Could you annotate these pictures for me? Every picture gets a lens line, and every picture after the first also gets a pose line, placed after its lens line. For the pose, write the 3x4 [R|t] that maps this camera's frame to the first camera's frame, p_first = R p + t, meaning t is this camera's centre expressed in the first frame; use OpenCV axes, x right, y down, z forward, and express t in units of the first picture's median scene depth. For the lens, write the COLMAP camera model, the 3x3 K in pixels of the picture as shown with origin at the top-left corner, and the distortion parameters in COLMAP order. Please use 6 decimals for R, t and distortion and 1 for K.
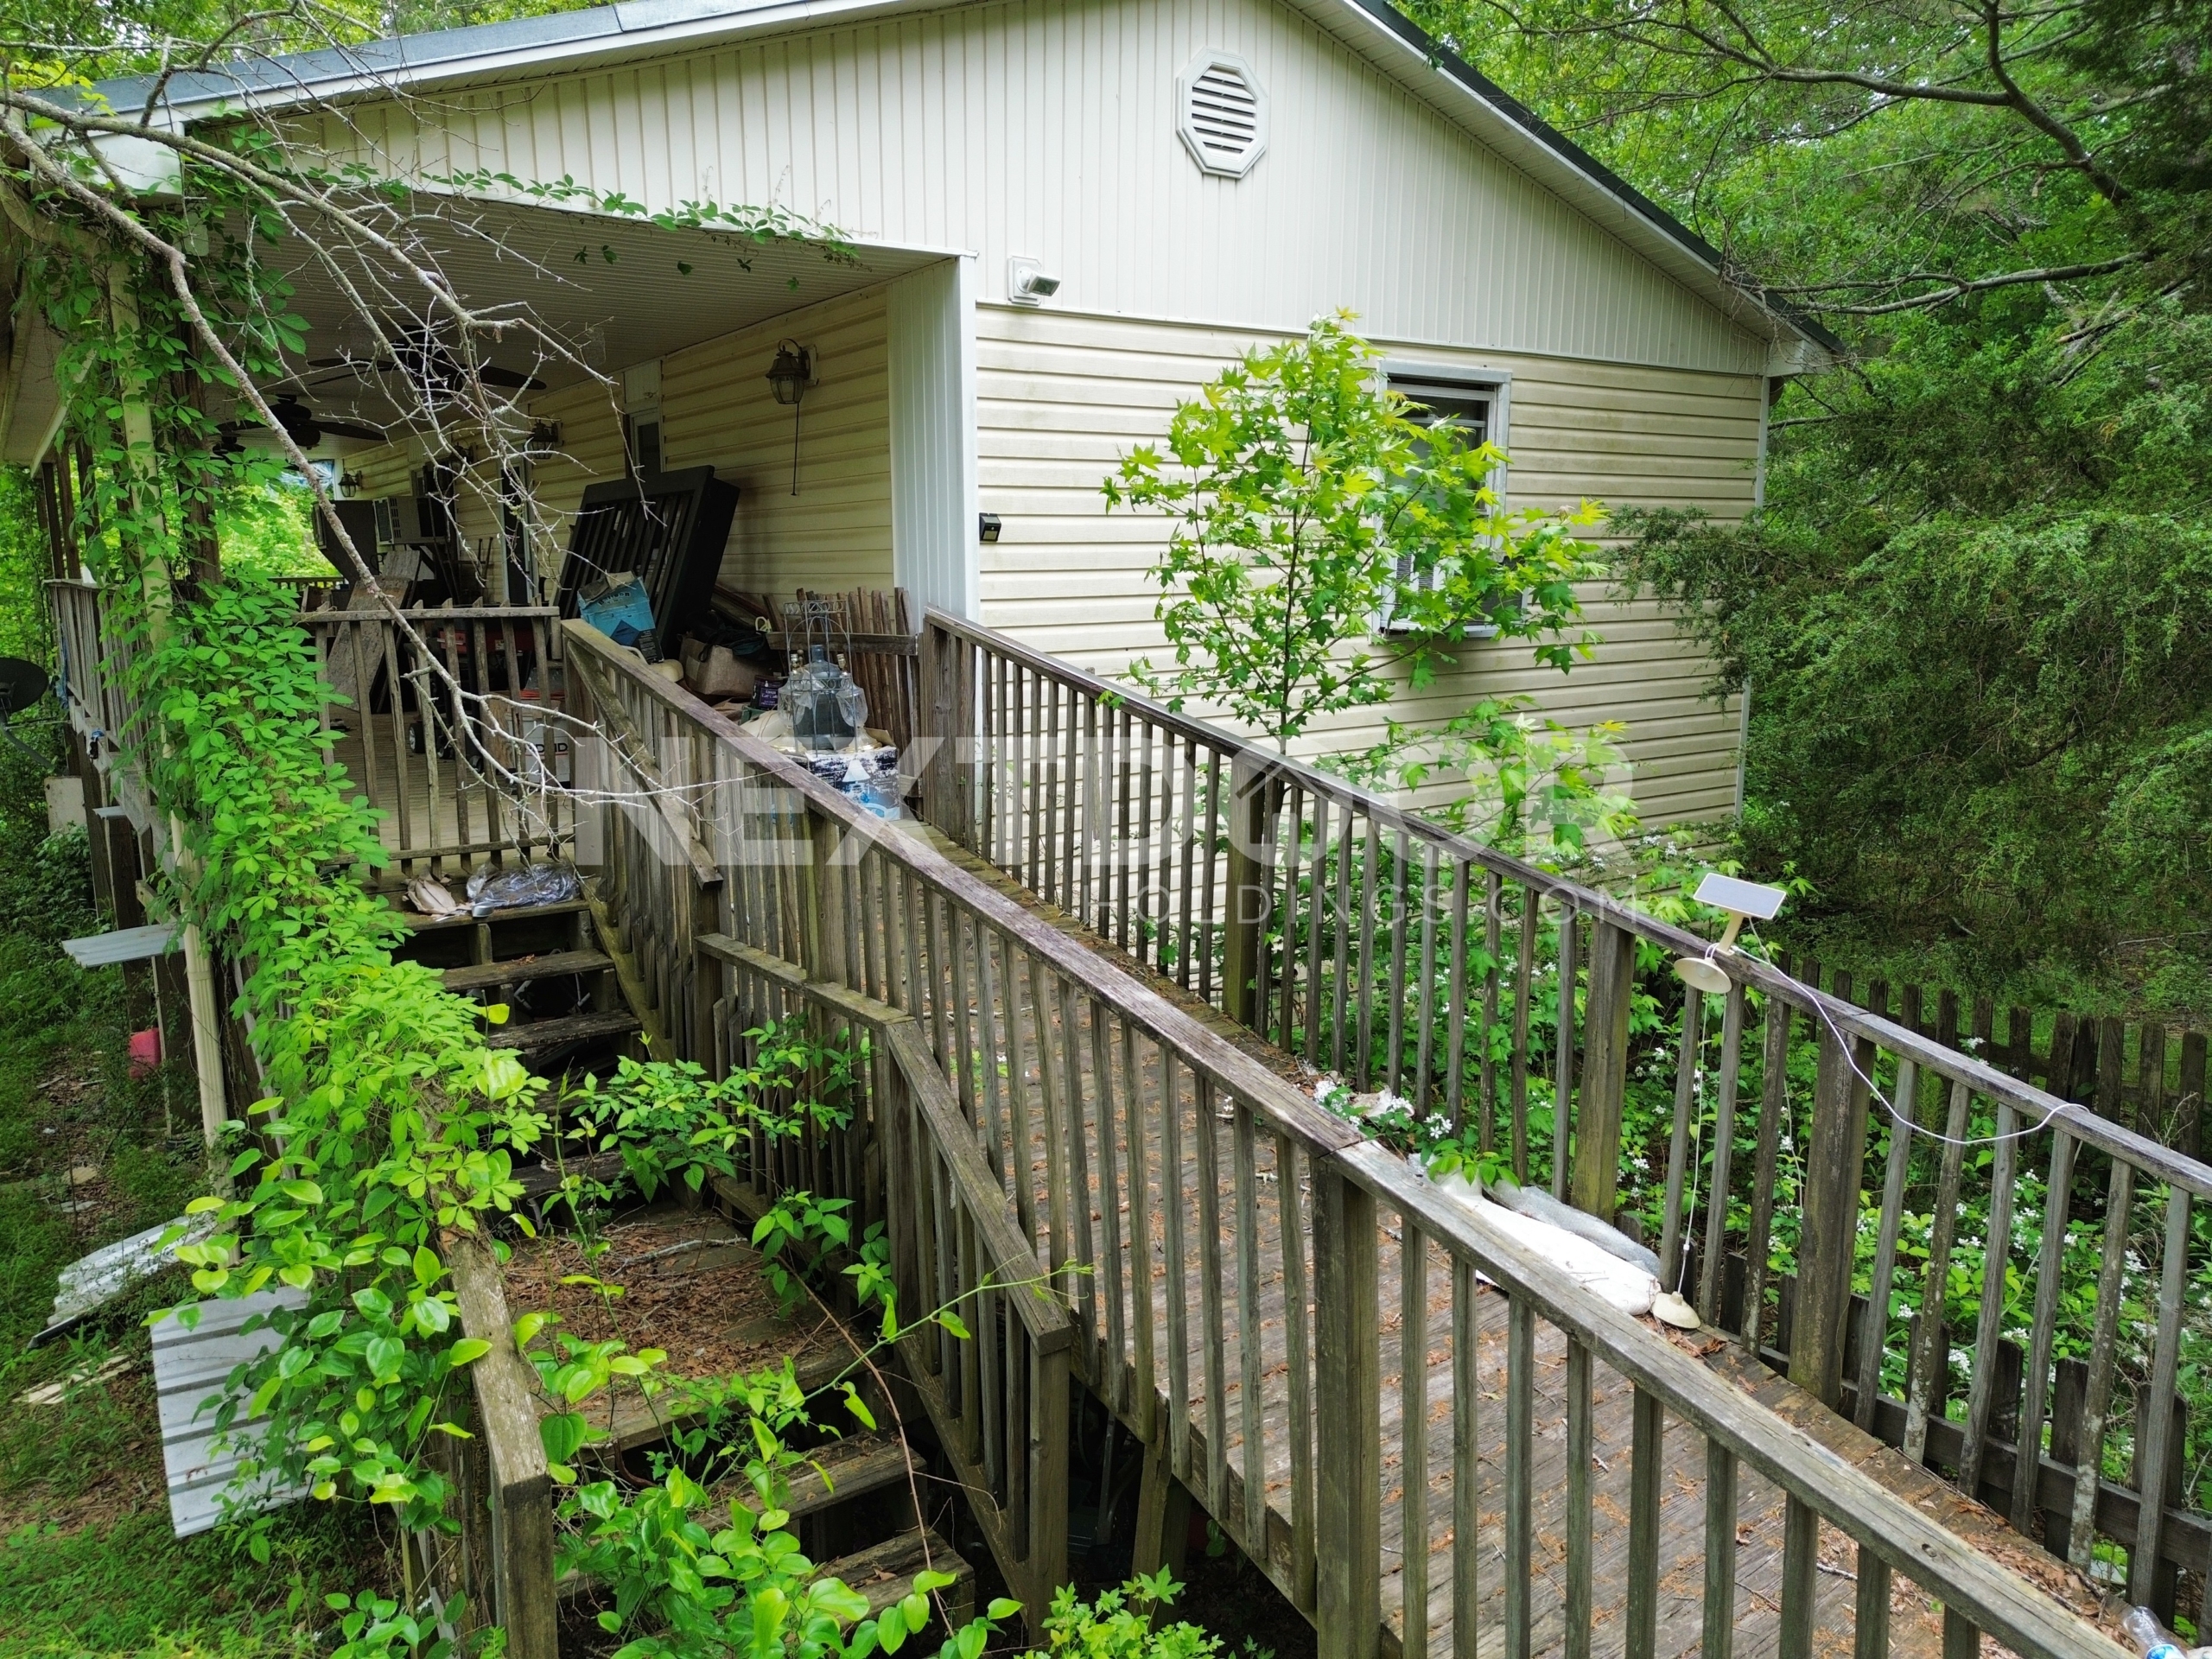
lens RADIAL K [[1535.3, 0, 1106.0], [0, 1535.3, 829.5], [0, 0, 1]] dist [0.042239, -0.001673]
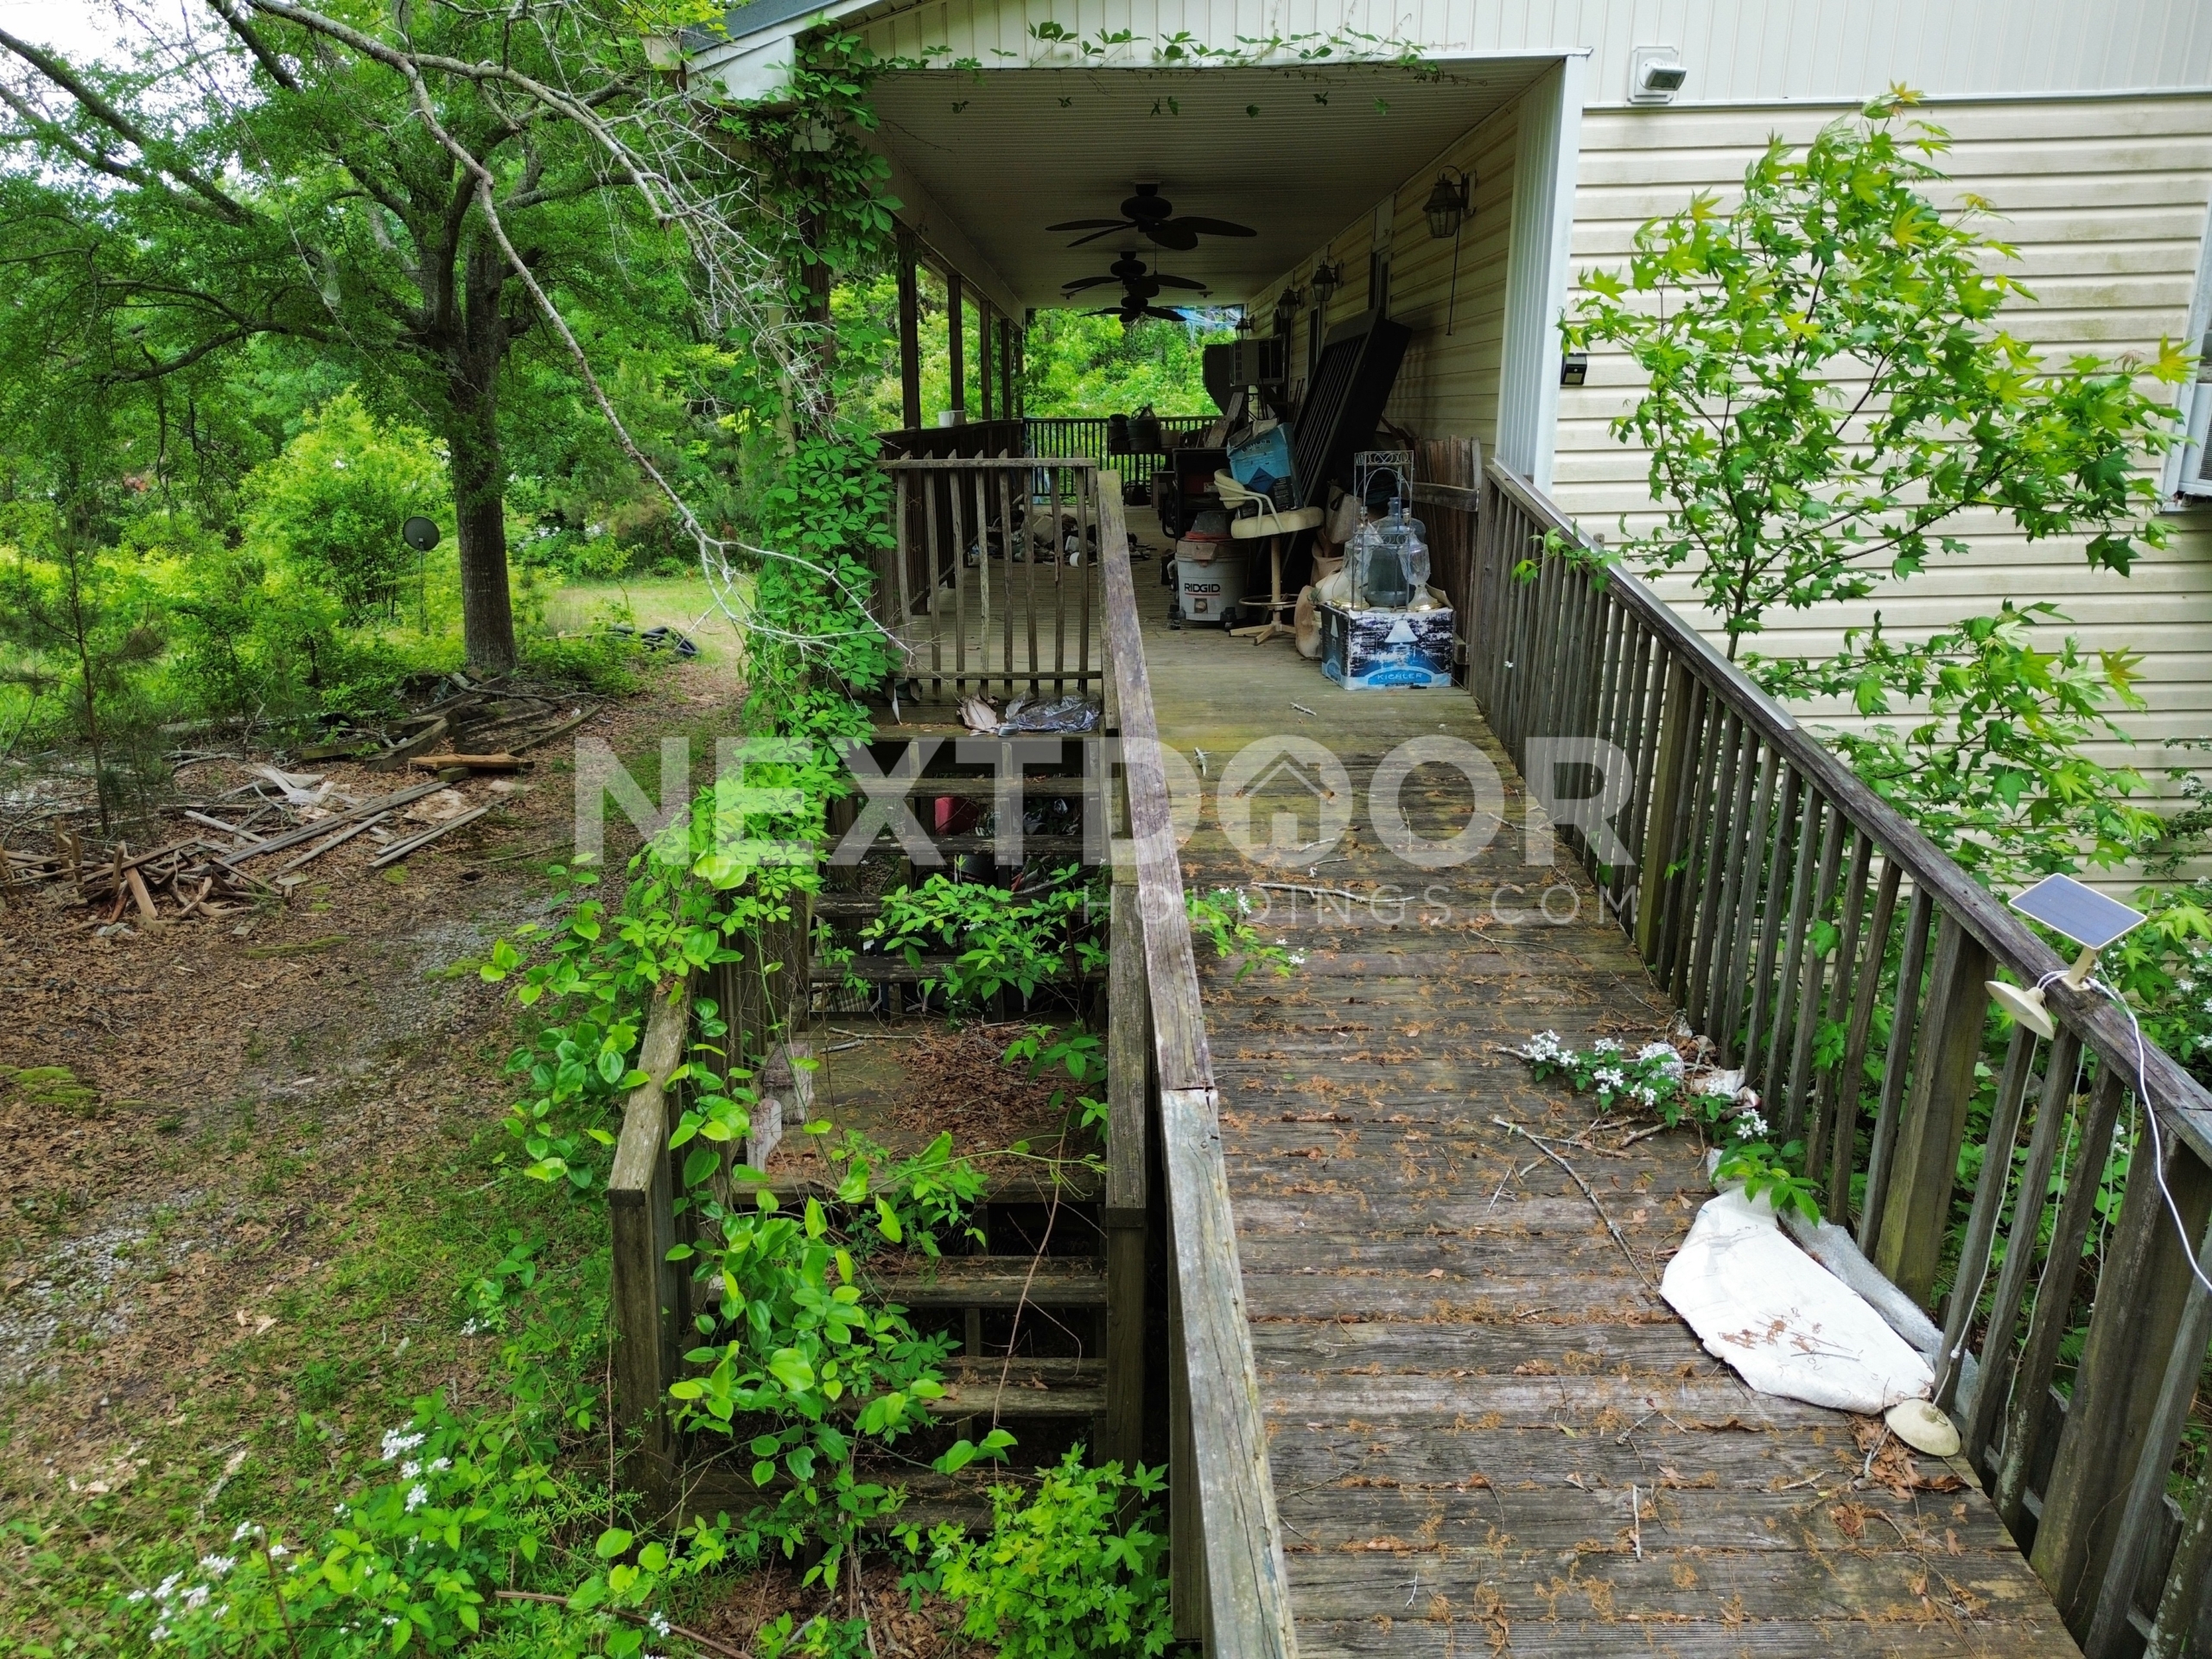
lens RADIAL K [[1552.8, 0, 1106.0], [0, 1552.8, 829.5], [0, 0, 1]] dist [0.009993, 0.003014]
pose [[0.818608, 0.148842, -0.554732, 0.254544], [-0.090690, 0.987218, 0.131054, -0.027684], [0.567148, -0.056973, 0.821643, 0.093240]]
